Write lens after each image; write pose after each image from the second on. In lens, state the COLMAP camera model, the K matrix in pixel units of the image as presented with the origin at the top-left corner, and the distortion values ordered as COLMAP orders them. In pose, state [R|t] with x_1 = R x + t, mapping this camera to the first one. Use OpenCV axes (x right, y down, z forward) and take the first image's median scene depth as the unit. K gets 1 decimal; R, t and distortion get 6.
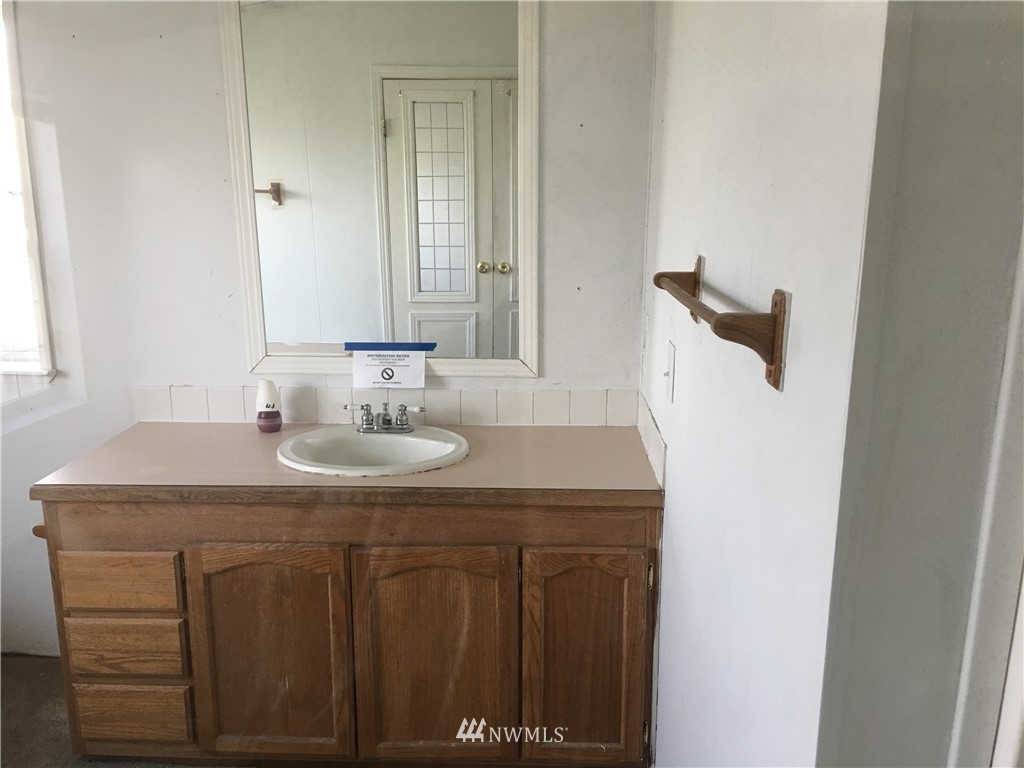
lens RADIAL K [[860.1, 0, 512.3], [0, 860.1, 381.6], [0, 0, 1]] dist [0.072836, -0.091713]
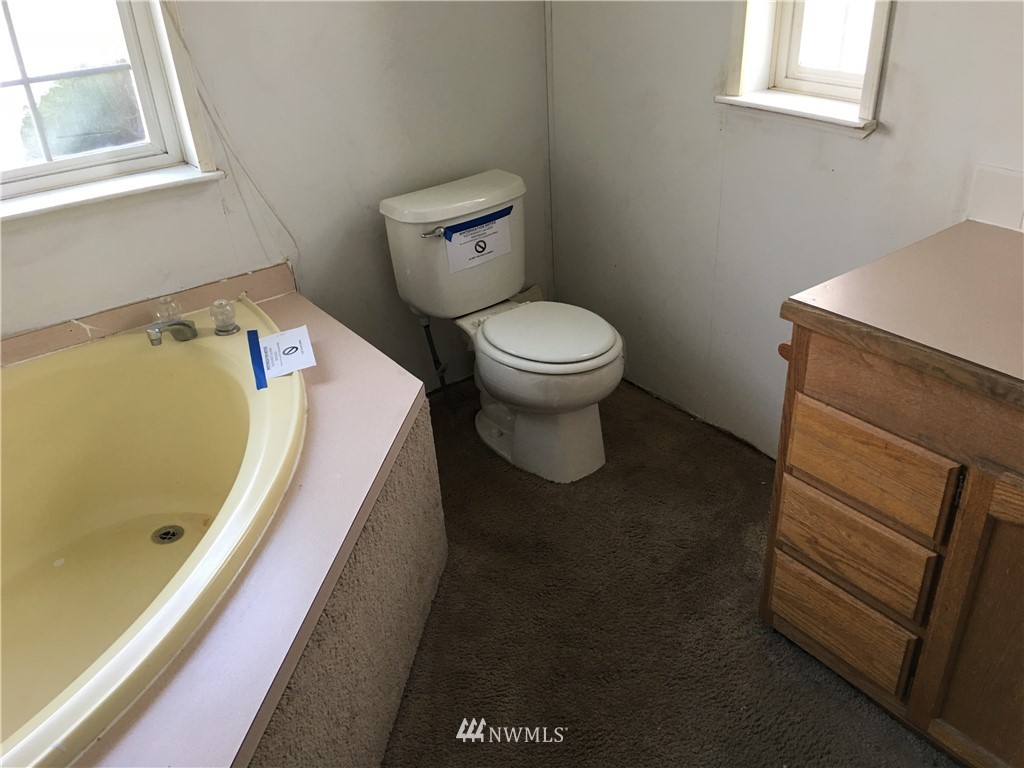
lens RADIAL K [[860.1, 0, 533.2], [0, 860.1, 338.7], [0, 0, 1]] dist [0.072836, -0.091713]
pose [[0.626535, 0.347985, -0.697395, -0.169928], [-0.142919, 0.930916, 0.336110, -0.054984], [0.766177, -0.110913, 0.632986, 0.375541]]
